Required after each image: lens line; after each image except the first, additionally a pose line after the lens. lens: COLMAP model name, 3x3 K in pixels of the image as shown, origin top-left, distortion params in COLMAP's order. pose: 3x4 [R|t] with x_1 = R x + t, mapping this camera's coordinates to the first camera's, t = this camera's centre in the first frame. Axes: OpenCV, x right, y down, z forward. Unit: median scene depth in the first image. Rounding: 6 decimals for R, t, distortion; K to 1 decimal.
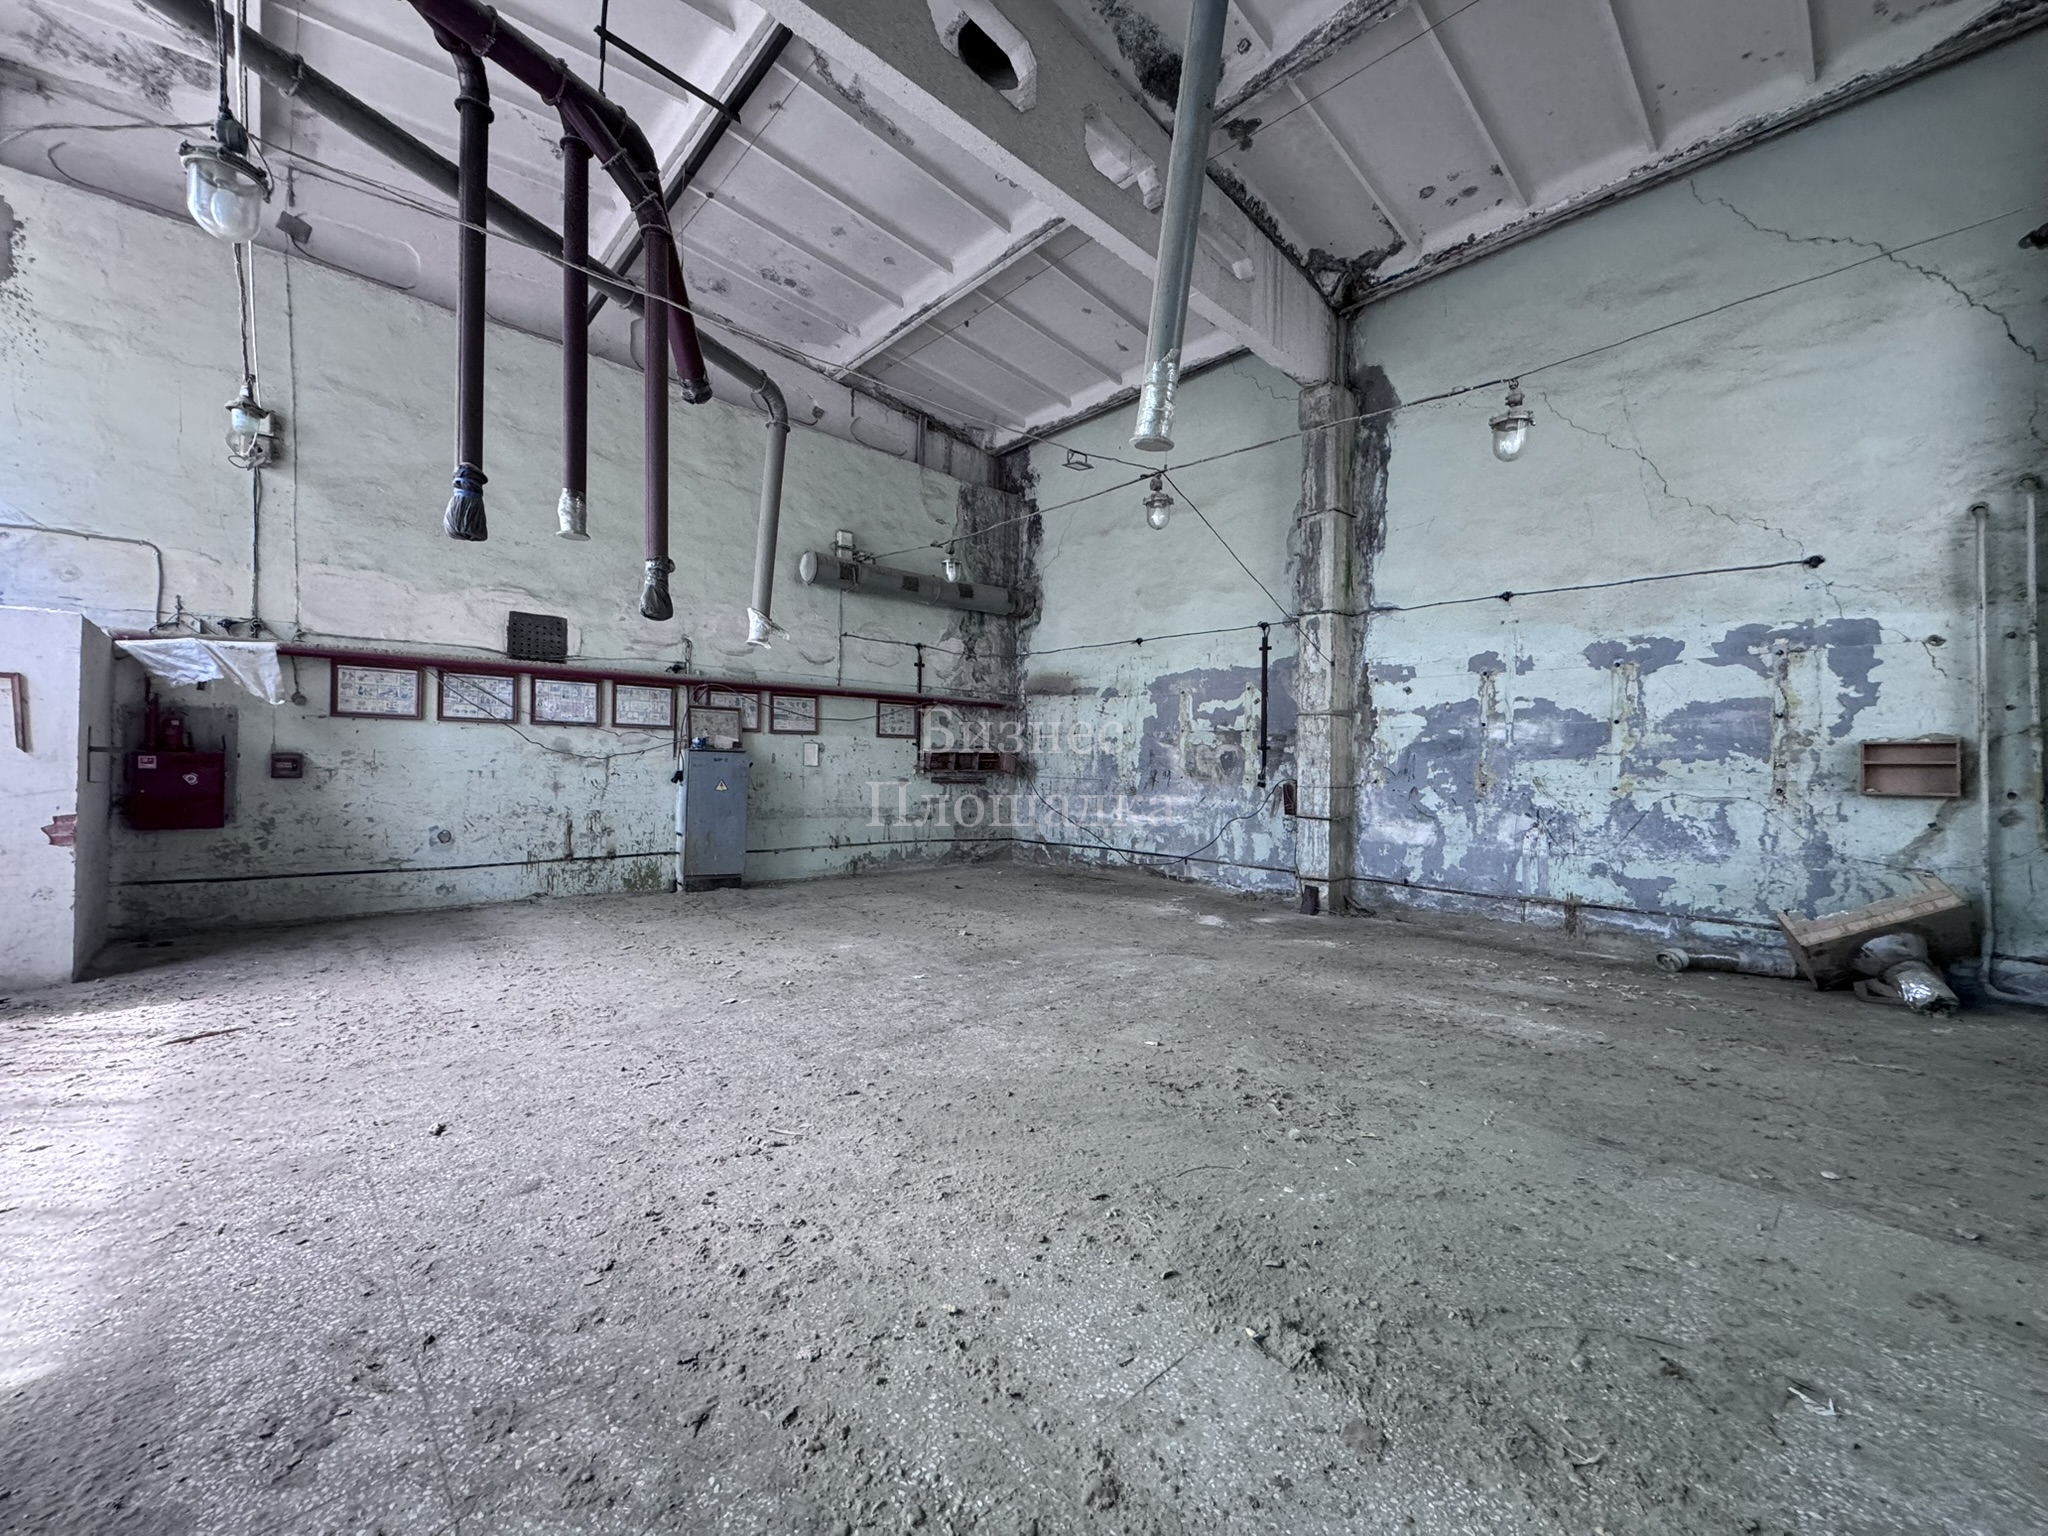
lens RADIAL K [[815.7, 0, 1025.3], [0, 815.7, 765.5], [0, 0, 1]] dist [-0.002064, 0.000081]
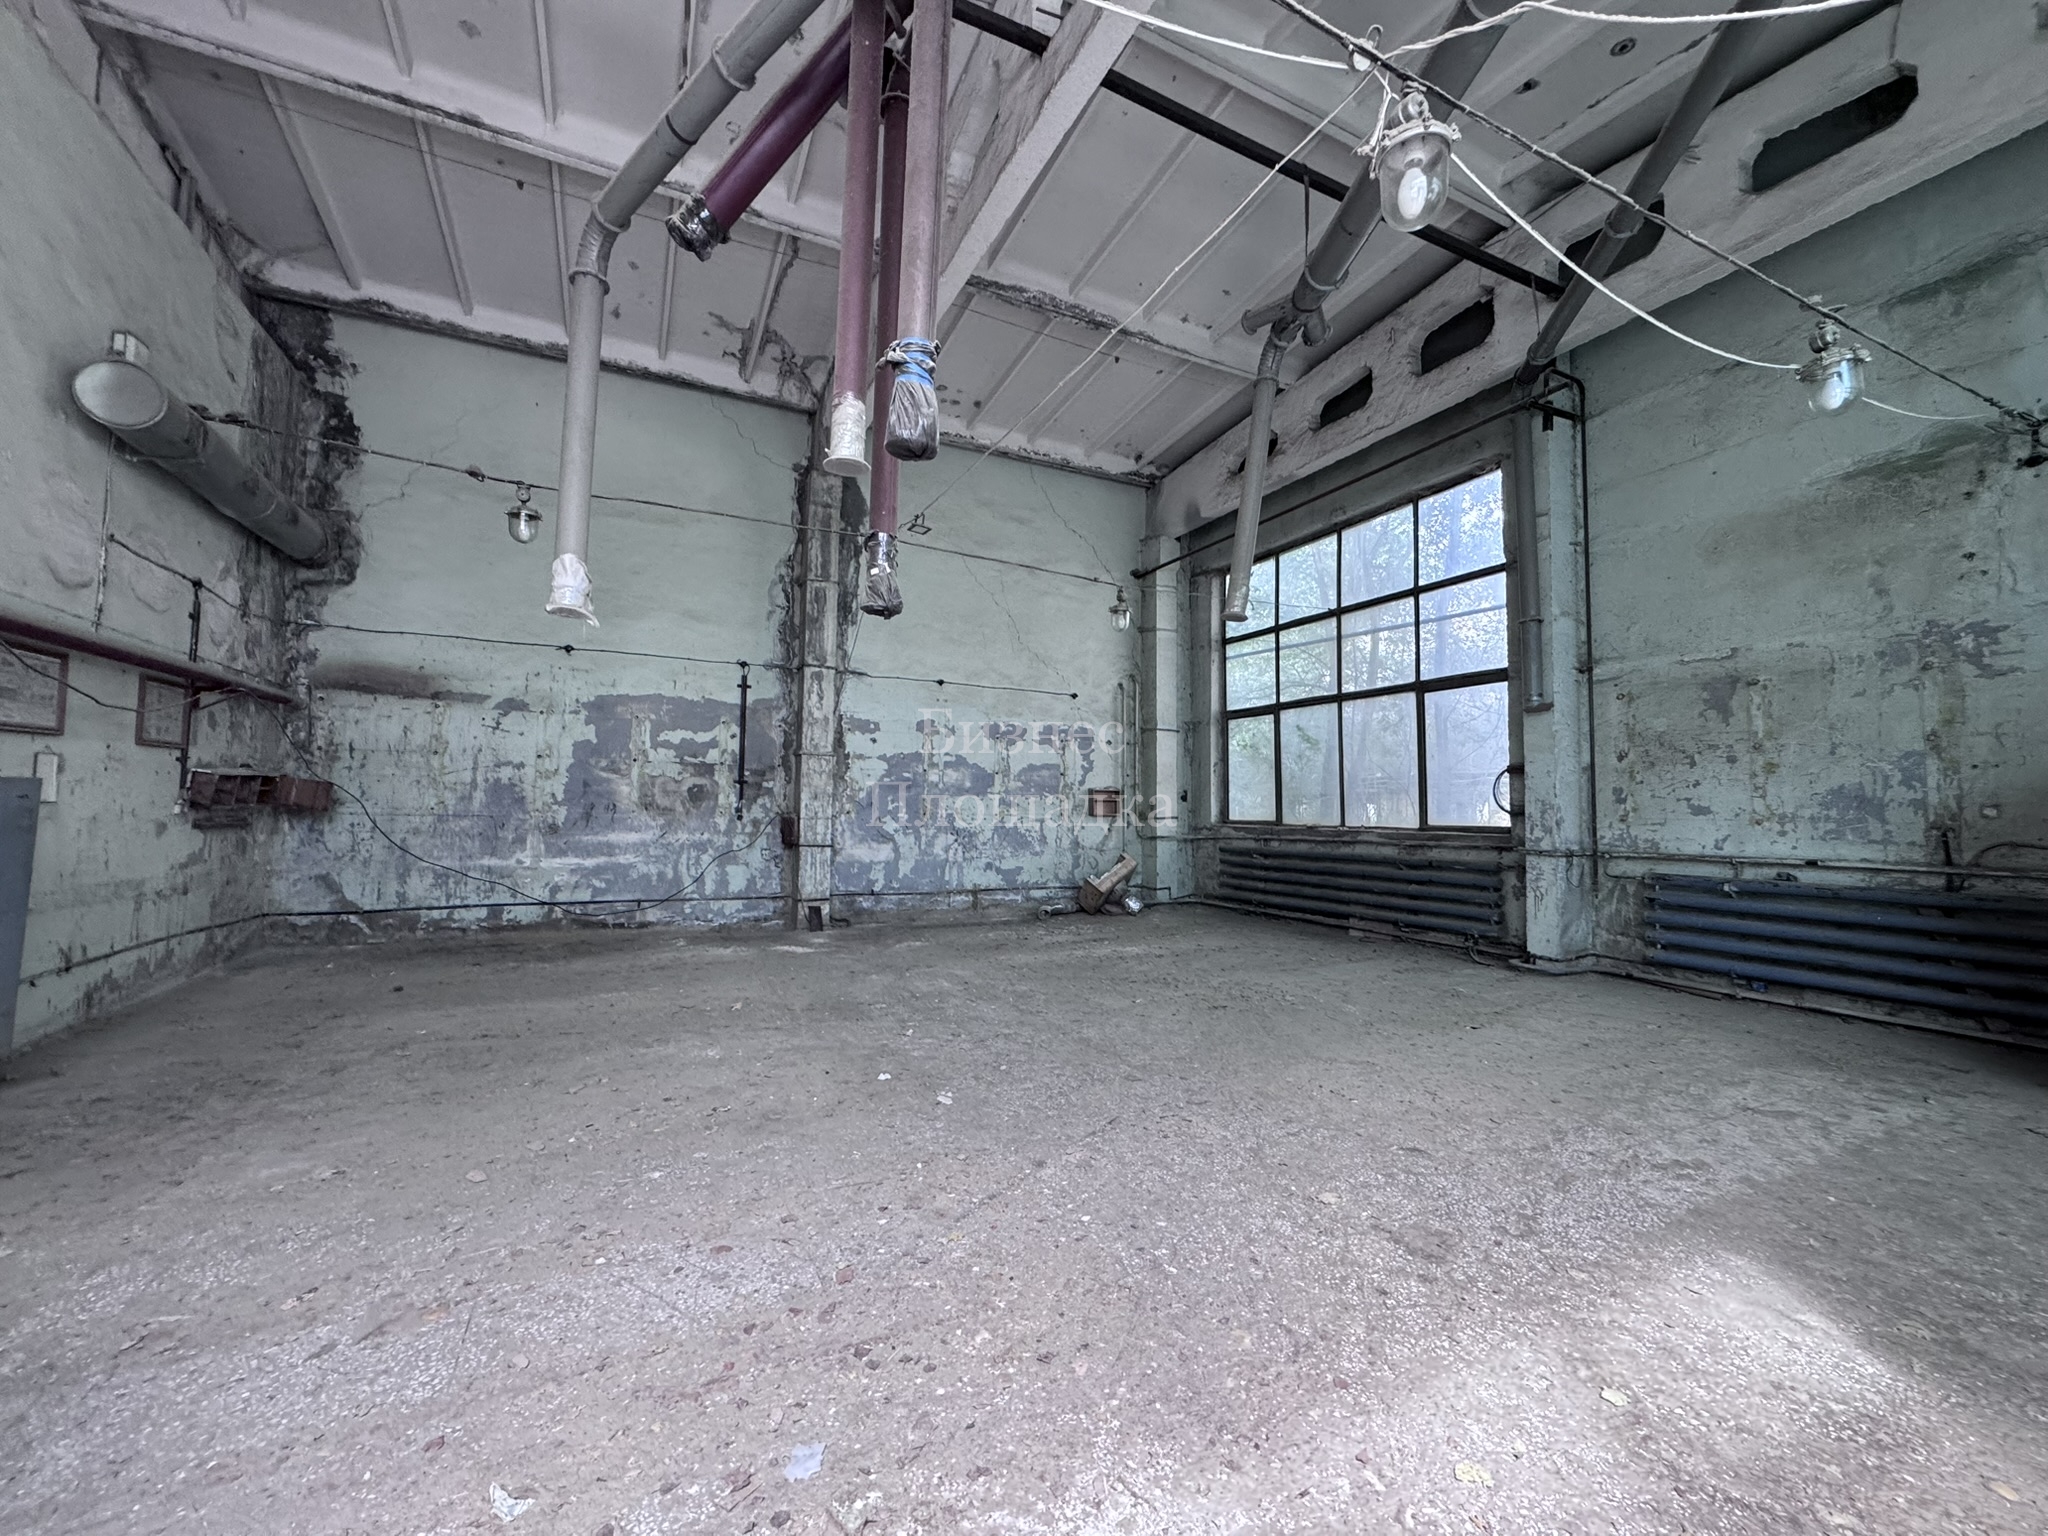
lens RADIAL K [[815.7, 0, 1027.6], [0, 815.7, 764.9], [0, 0, 1]] dist [-0.002064, 0.000081]
pose [[0.283435, 0.035283, 0.958342, -0.693527], [-0.010646, 0.999377, -0.033645, -0.014165], [-0.958932, -0.000667, 0.283634, 0.416005]]
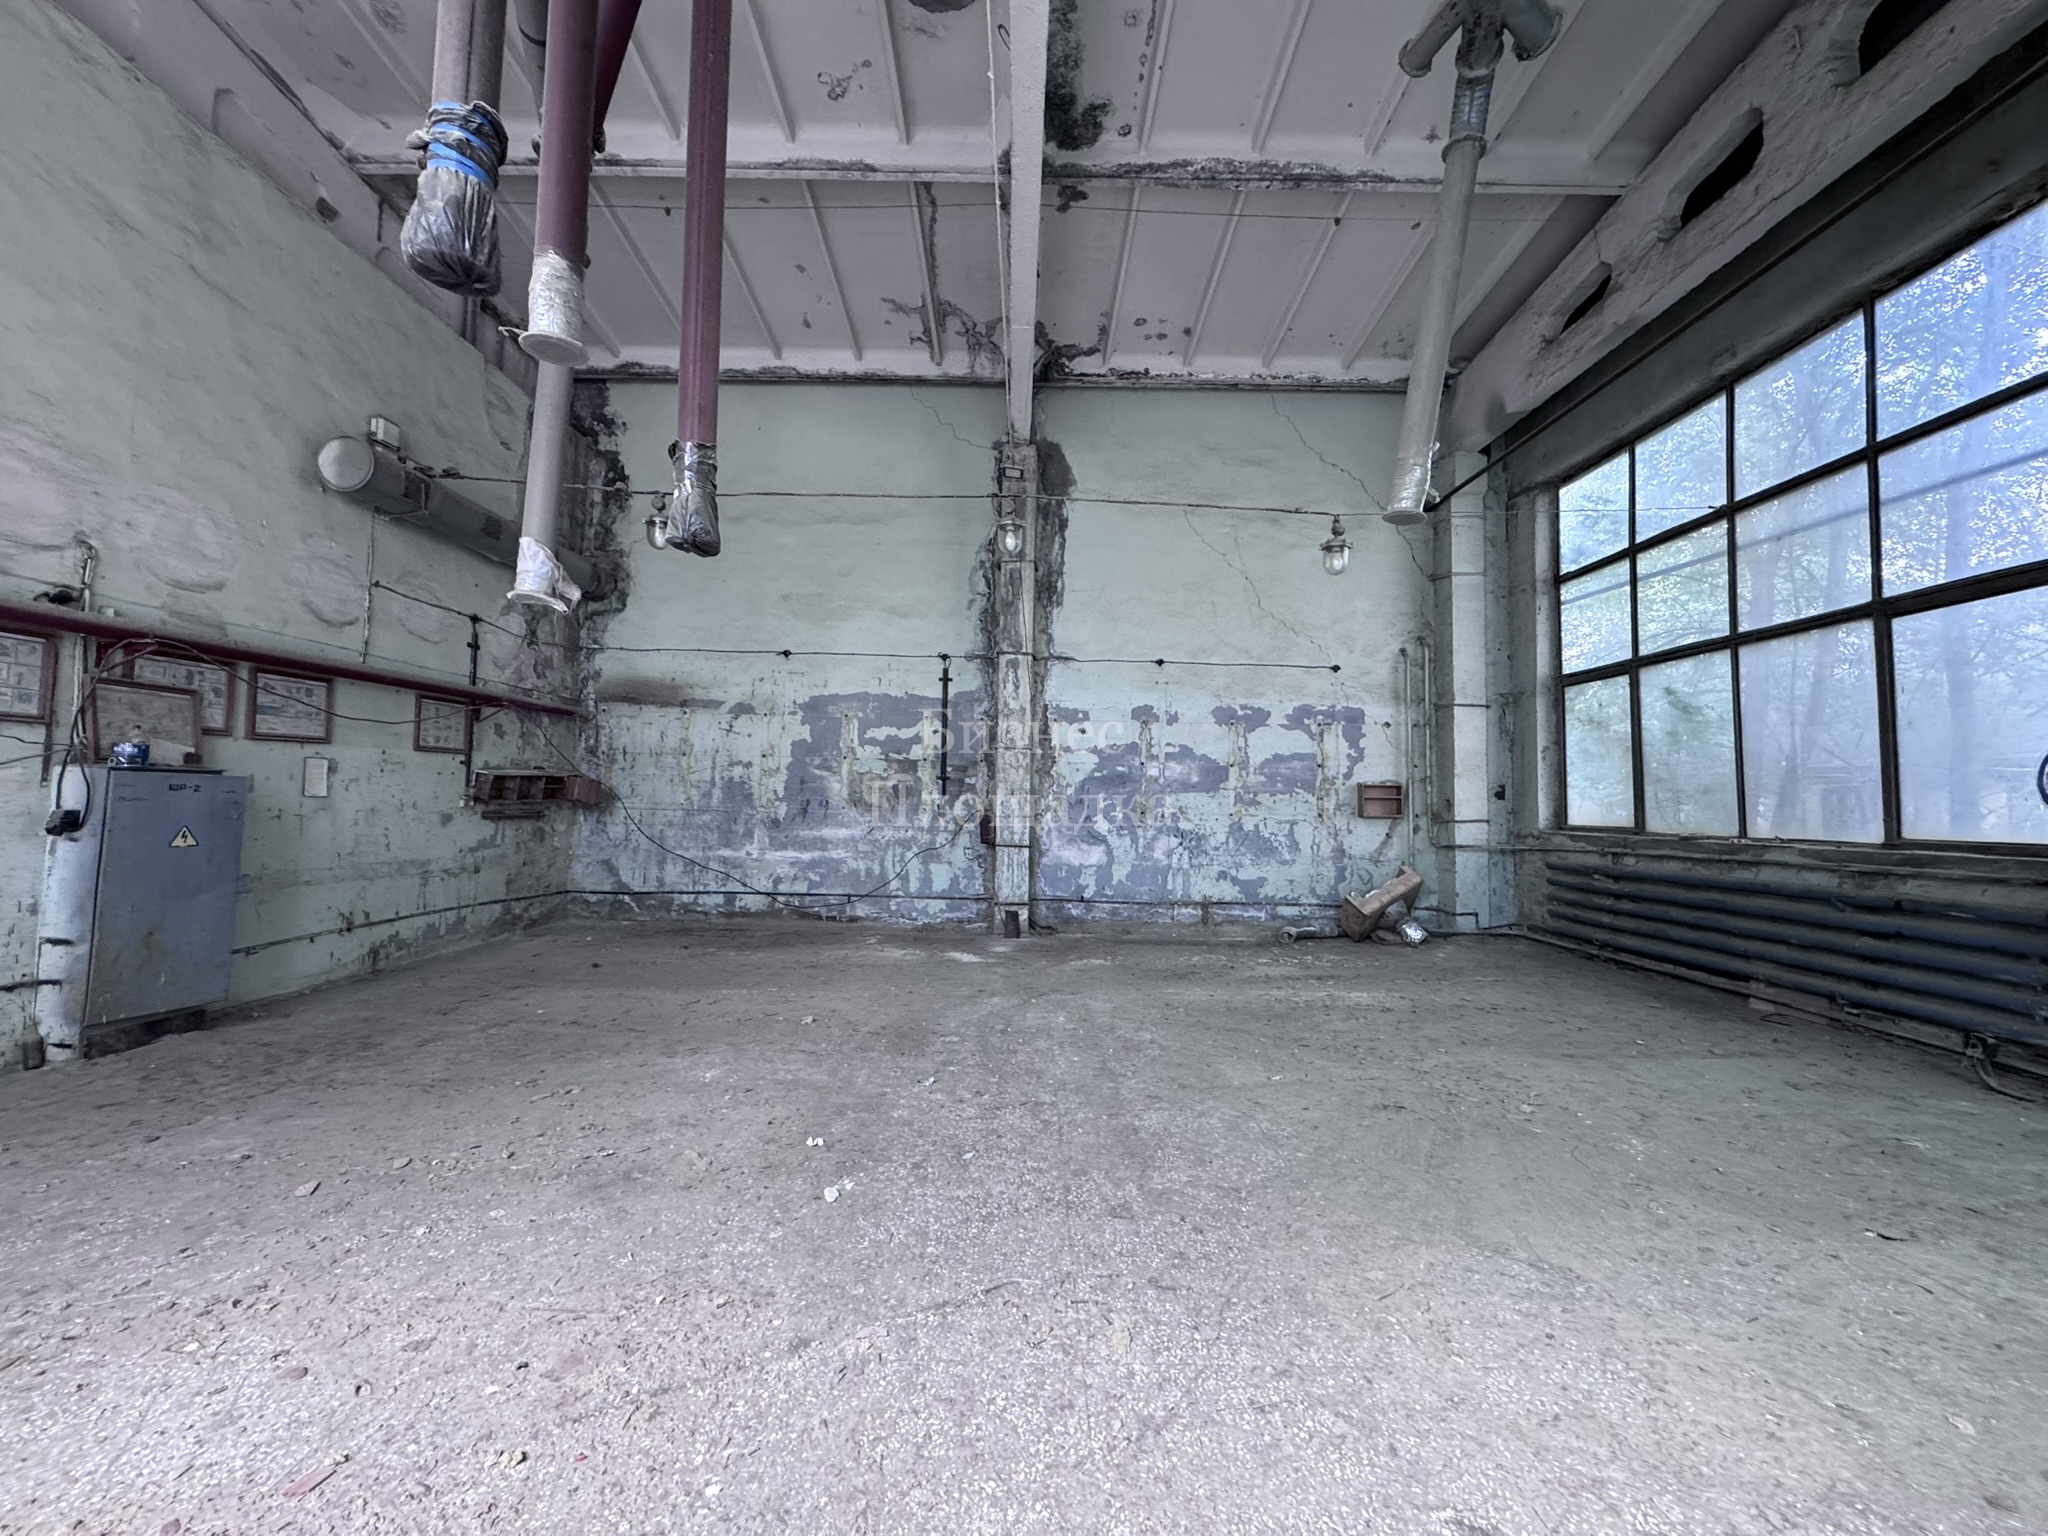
lens RADIAL K [[815.7, 0, 1026.4], [0, 815.7, 765.3], [0, 0, 1]] dist [-0.002064, 0.000081]
pose [[0.676044, 0.025056, 0.736435, -0.440622], [-0.007076, 0.999596, -0.027514, -0.012182], [-0.736828, 0.013389, 0.675948, 0.284580]]
